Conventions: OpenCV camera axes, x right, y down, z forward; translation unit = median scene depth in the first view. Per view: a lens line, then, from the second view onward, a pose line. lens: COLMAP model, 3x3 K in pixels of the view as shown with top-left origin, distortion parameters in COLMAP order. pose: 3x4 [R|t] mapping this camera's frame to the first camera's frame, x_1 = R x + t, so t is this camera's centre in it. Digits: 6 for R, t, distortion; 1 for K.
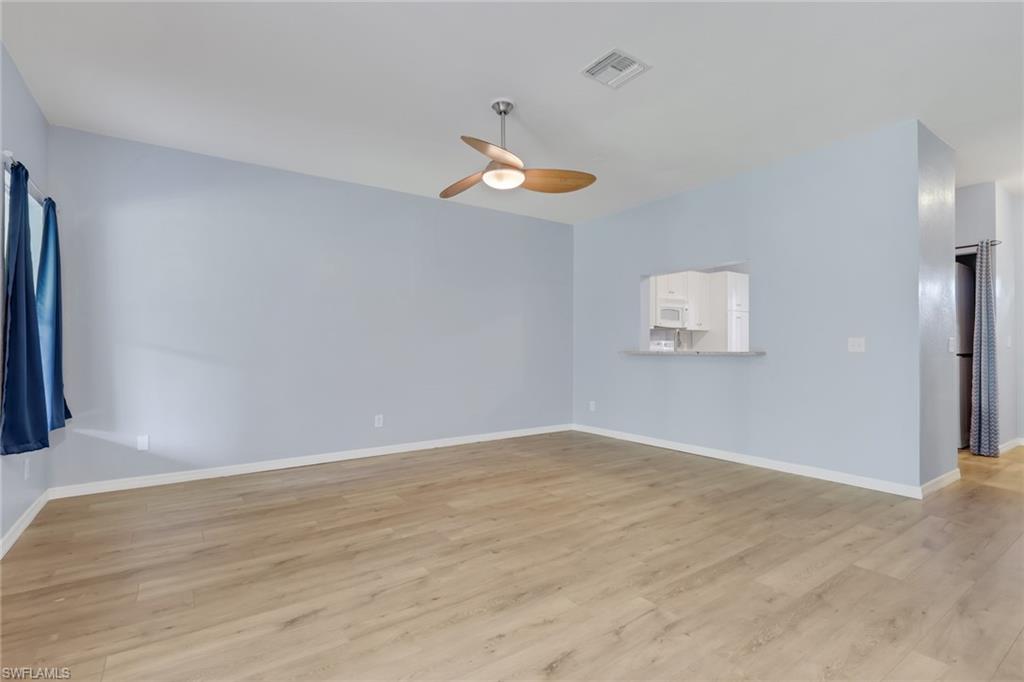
lens RADIAL K [[484.6, 0, 519.9], [0, 484.6, 347.7], [0, 0, 1]] dist [-0.001151, -0.000352]
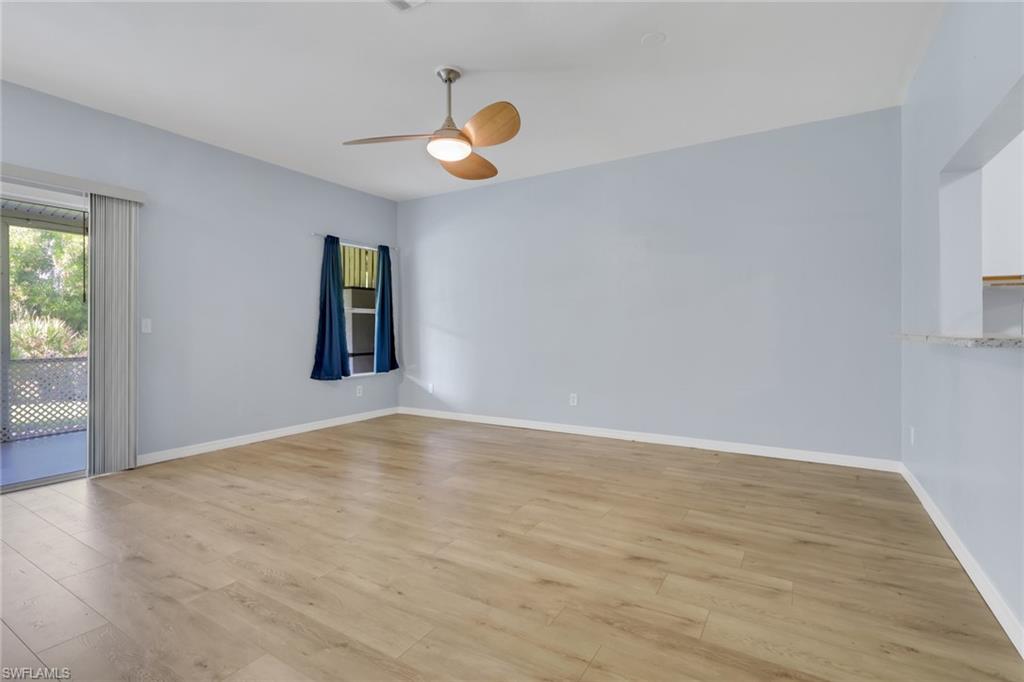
lens RADIAL K [[484.6, 0, 517.2], [0, 484.6, 331.5], [0, 0, 1]] dist [-0.001151, -0.000352]
pose [[0.390595, 0.006399, -0.920540, 0.935844], [0.002170, 0.999967, 0.007872, -0.000394], [0.920560, -0.005073, 0.390568, 0.777752]]
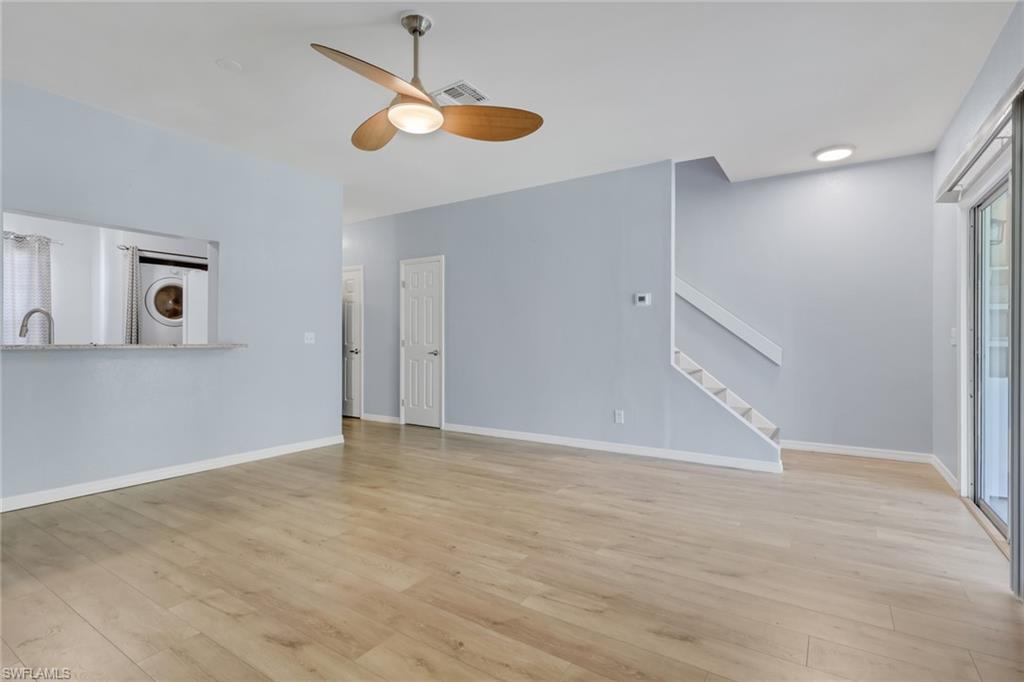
lens RADIAL K [[484.6, 0, 513.2], [0, 484.6, 341.3], [0, 0, 1]] dist [-0.001151, -0.000352]
pose [[-0.356258, 0.000690, 0.934387, -0.842762], [-0.001722, 0.999998, -0.001395, 0.004623], [-0.934386, -0.002106, -0.356256, 1.174723]]
